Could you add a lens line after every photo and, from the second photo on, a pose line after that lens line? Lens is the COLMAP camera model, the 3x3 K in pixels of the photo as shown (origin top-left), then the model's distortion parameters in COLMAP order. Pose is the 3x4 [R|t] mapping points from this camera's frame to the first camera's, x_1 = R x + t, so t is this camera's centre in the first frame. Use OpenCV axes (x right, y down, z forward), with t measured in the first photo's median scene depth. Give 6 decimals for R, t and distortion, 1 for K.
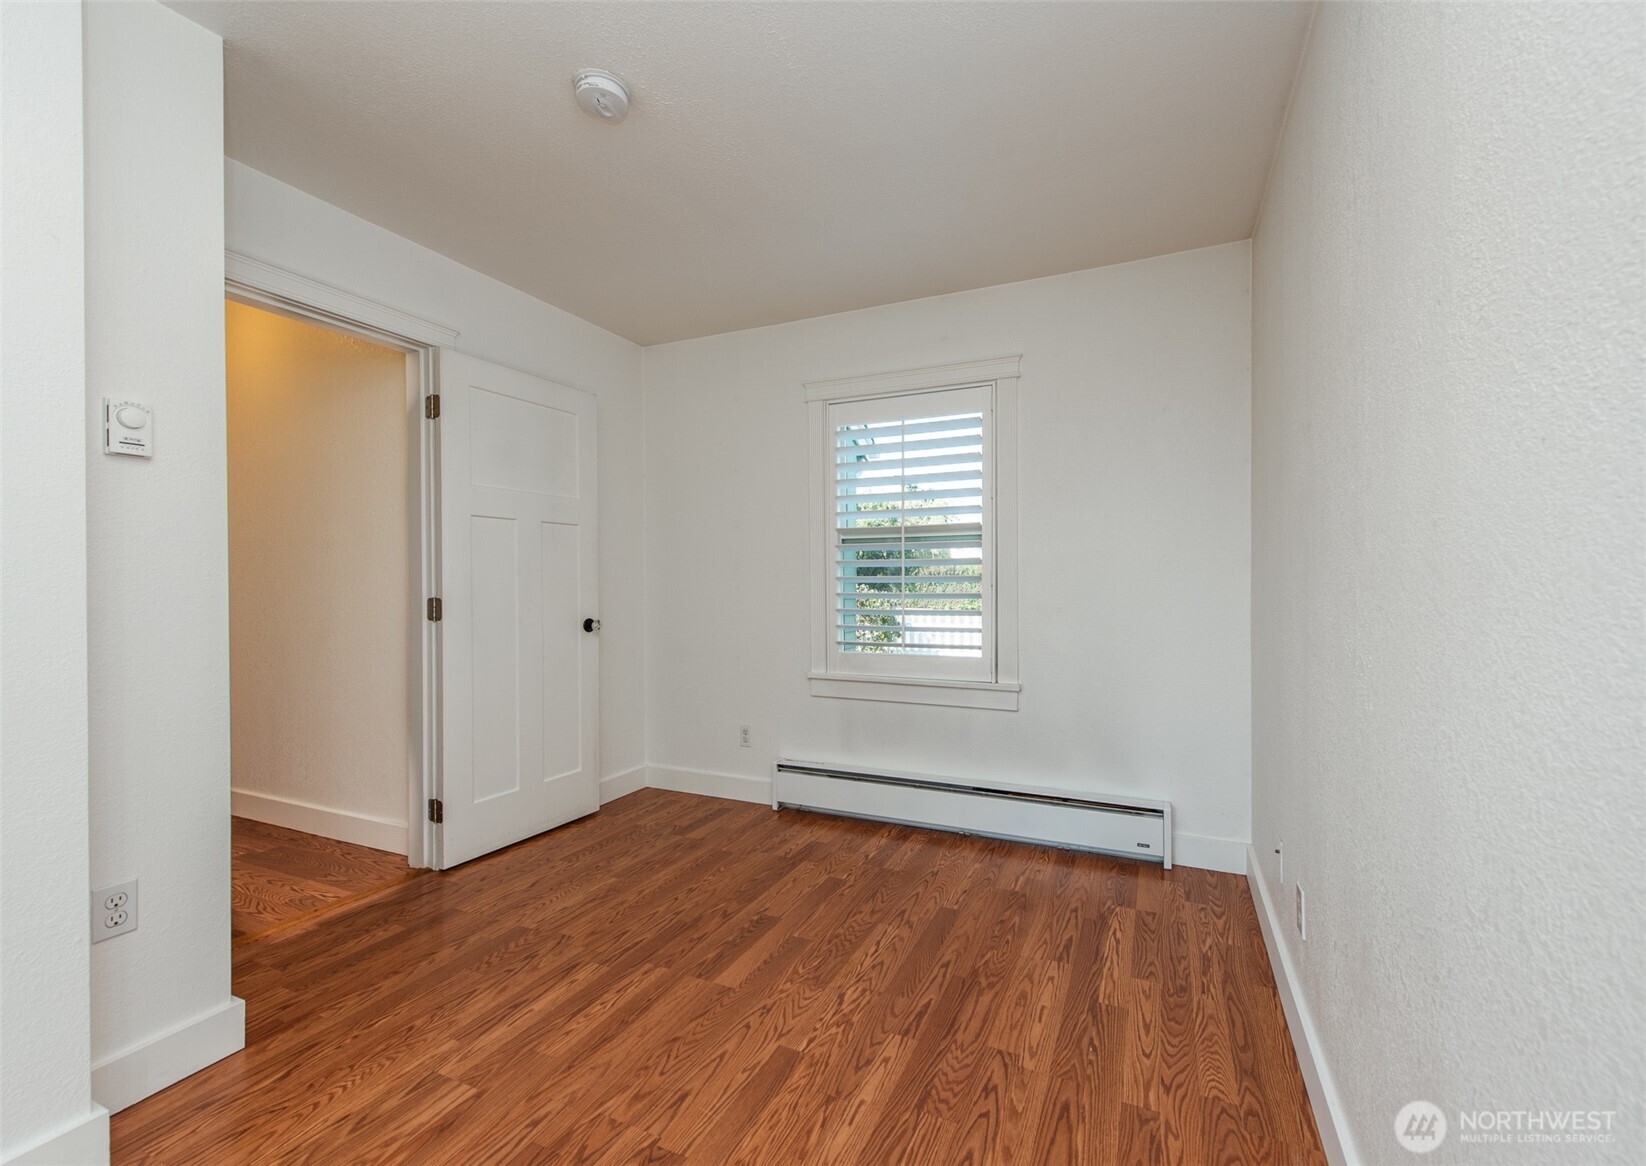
lens RADIAL K [[673.0, 0, 874.0], [0, 673.0, 583.3], [0, 0, 1]] dist [-0.000310, -0.000294]
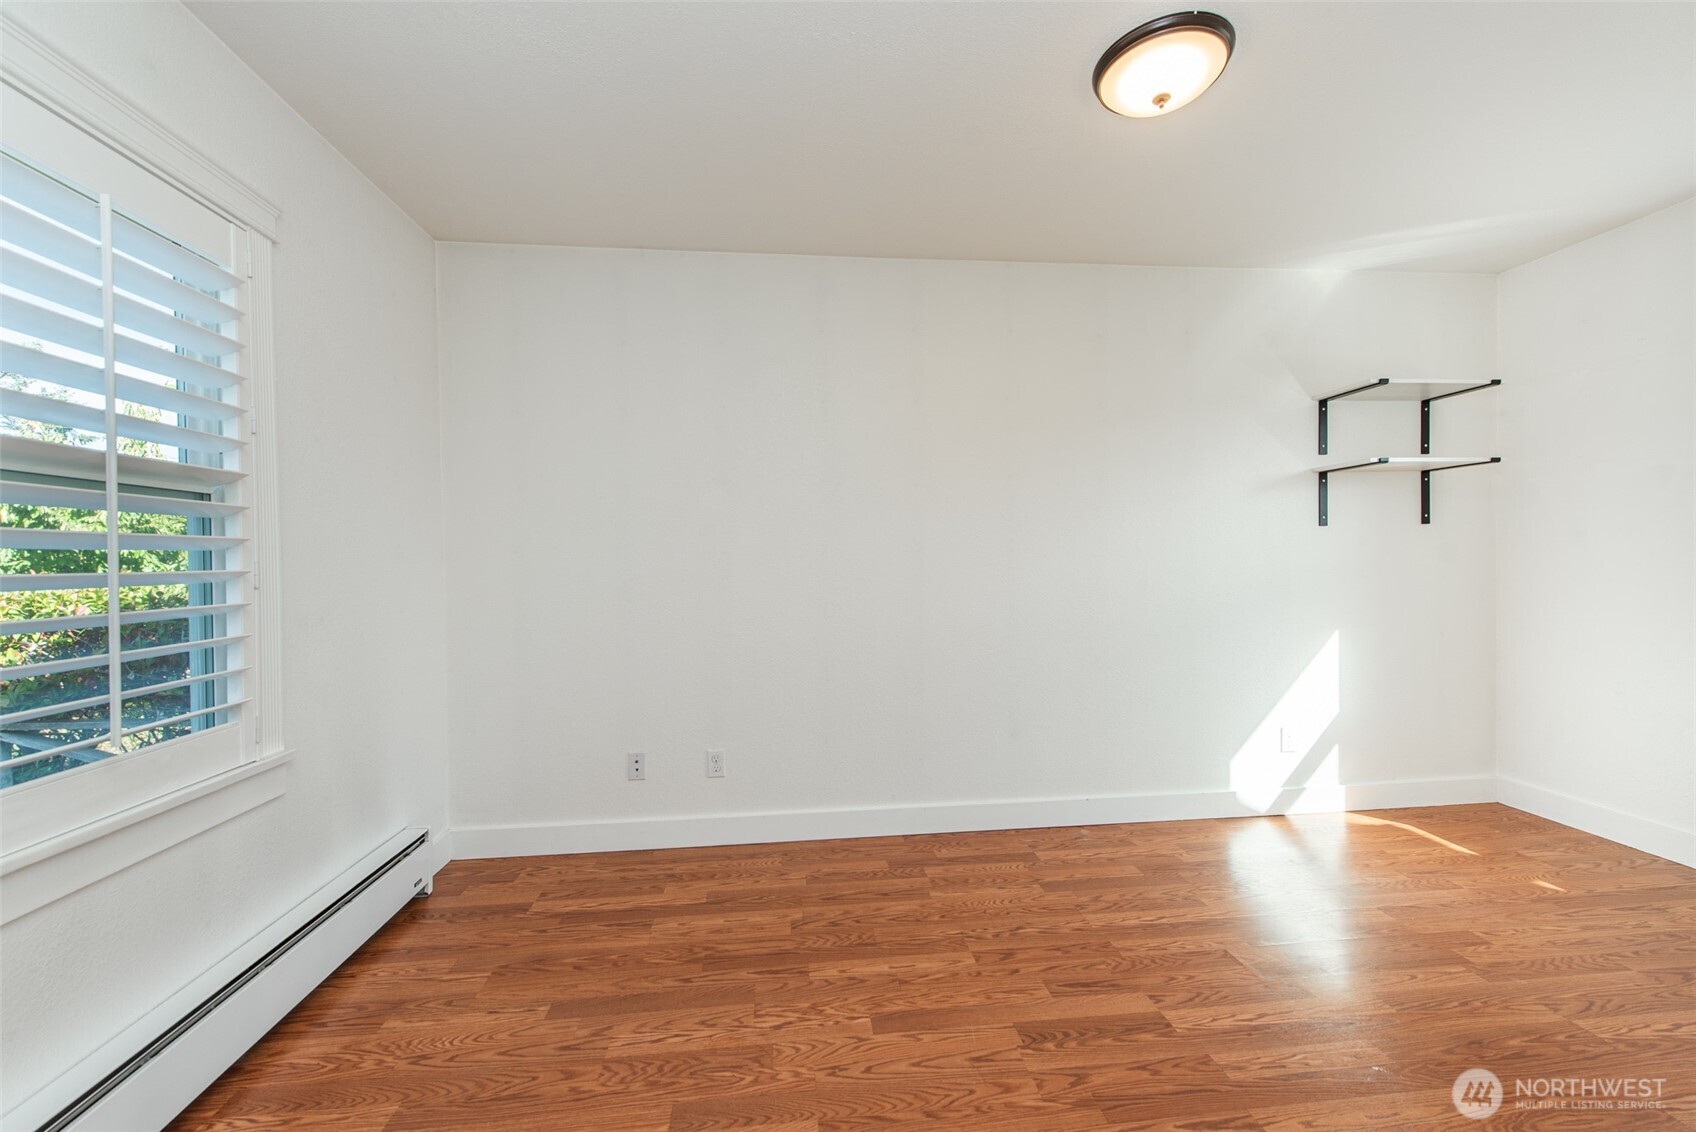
lens RADIAL K [[682.5, 0, 846.8], [0, 682.5, 560.6], [0, 0, 1]] dist [0.000105, -0.000086]
pose [[-0.482899, 0.006816, 0.875649, -0.972487], [0.019834, 0.999798, 0.003155, -0.017716], [-0.875451, 0.018892, -0.482937, 1.452944]]
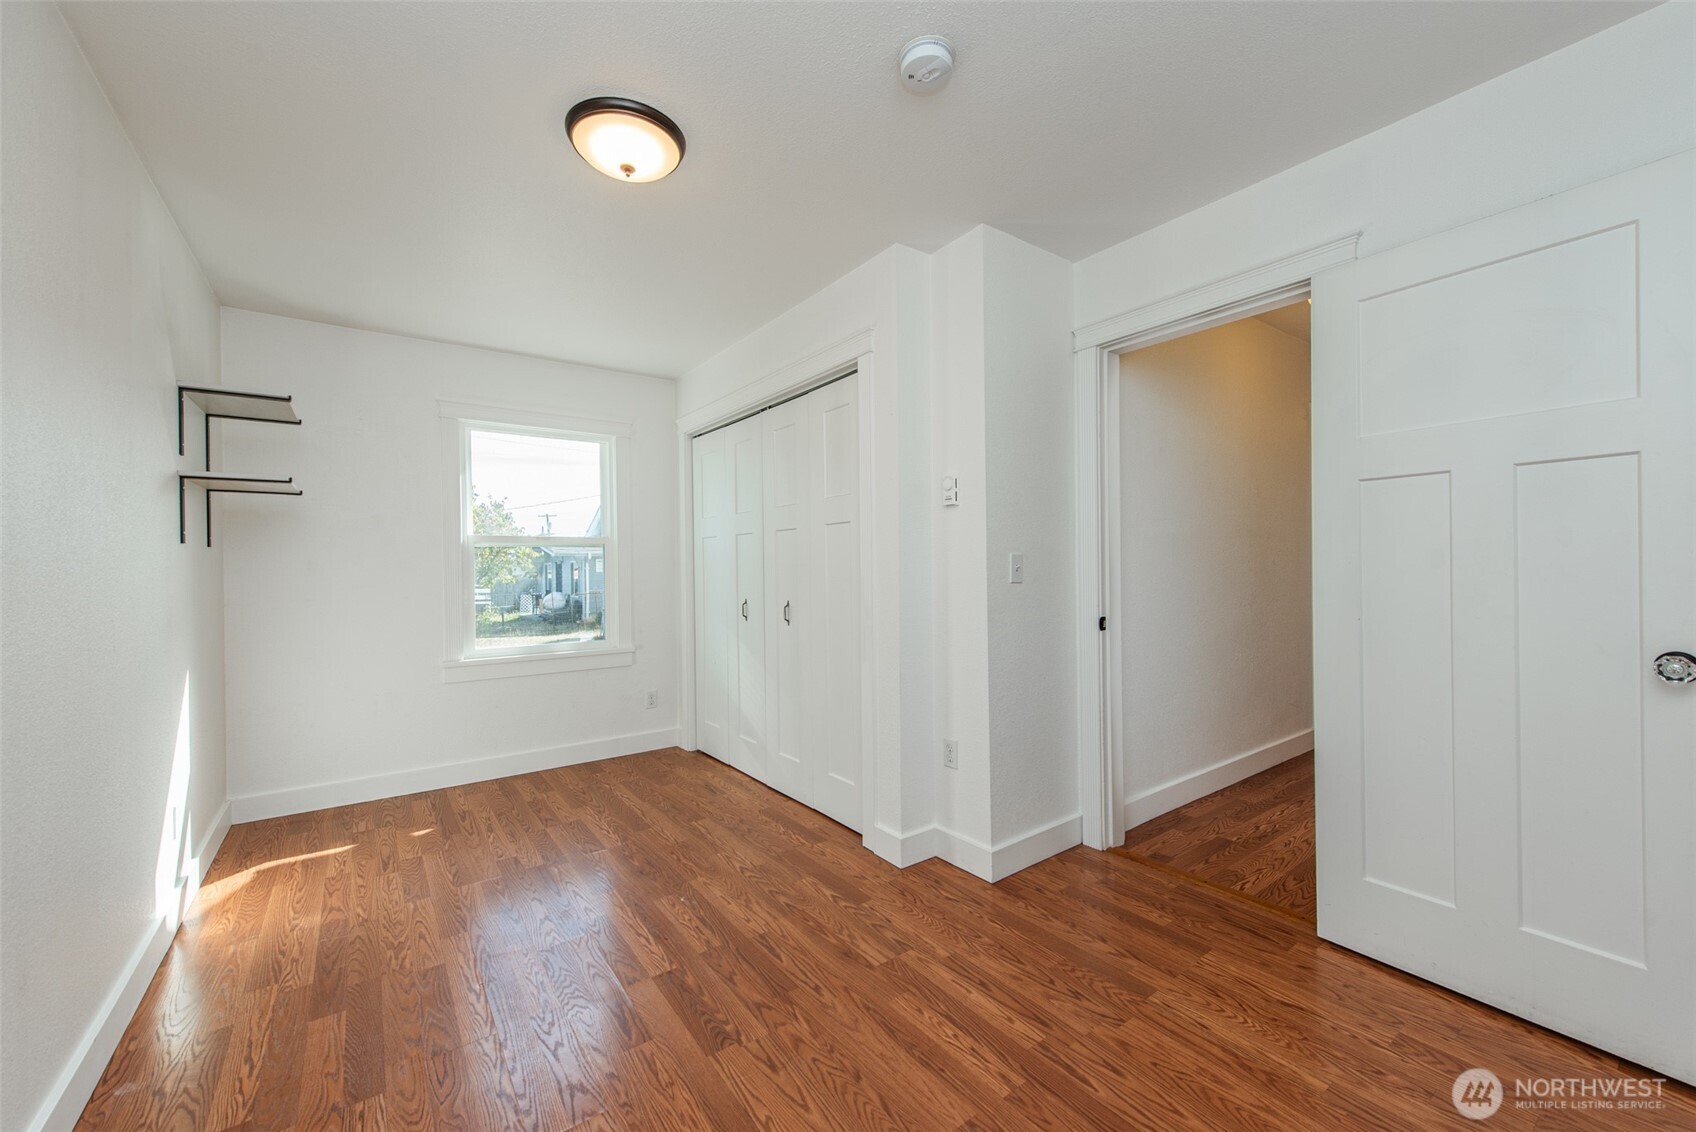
lens RADIAL K [[657.6, 0, 845.6], [0, 657.6, 567.2], [0, 0, 1]] dist [-0.001202, -0.000150]
pose [[-0.512740, 0.006349, -0.858520, 0.469828], [0.009148, 0.999956, 0.001931, -0.022190], [0.858495, -0.006863, -0.512776, 1.417198]]
